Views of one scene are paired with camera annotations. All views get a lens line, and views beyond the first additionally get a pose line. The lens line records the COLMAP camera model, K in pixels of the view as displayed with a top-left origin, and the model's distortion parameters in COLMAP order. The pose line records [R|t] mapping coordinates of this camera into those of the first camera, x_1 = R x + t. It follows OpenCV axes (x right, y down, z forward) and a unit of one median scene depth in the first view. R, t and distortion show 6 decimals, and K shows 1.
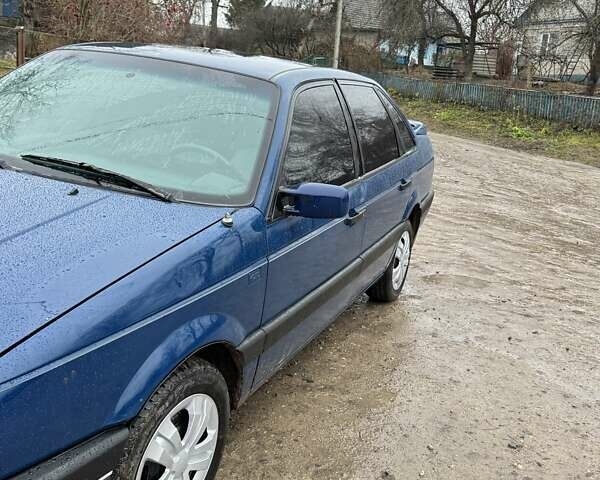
lens RADIAL K [[651.2, 0, 303.7], [0, 651.2, 245.5], [0, 0, 1]] dist [0.076373, 0.000000]
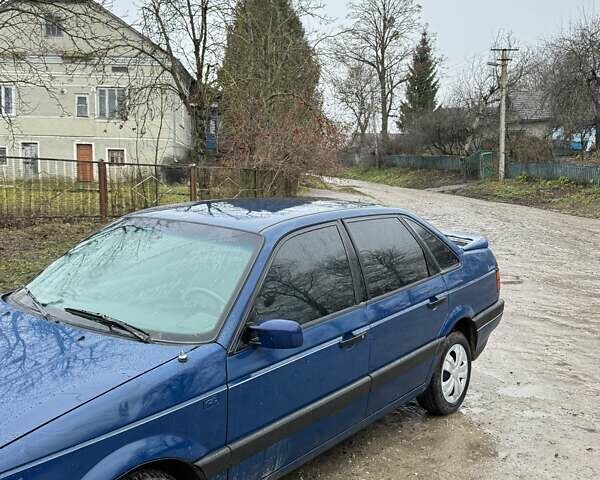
lens RADIAL K [[651.2, 0, 304.8], [0, 651.2, 231.7], [0, 0, 1]] dist [0.076373, 0.000000]
pose [[0.959026, -0.071803, -0.274070, 0.238658], [0.024625, 0.984817, -0.171842, -0.026779], [0.282247, 0.158052, 0.946233, -0.089839]]
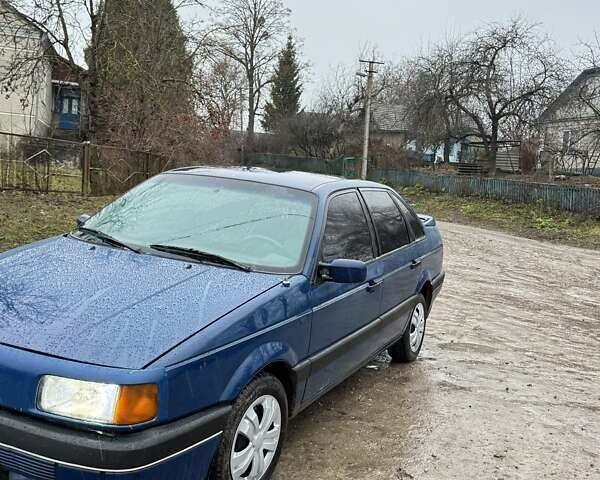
lens RADIAL K [[651.2, 0, 300.2], [0, 651.2, 233.0], [0, 0, 1]] dist [0.076373, 0.000000]
pose [[0.998261, -0.019981, -0.055459, 0.002149], [0.010722, 0.986655, -0.162472, 0.048659], [0.057965, 0.161595, 0.985153, -0.270634]]
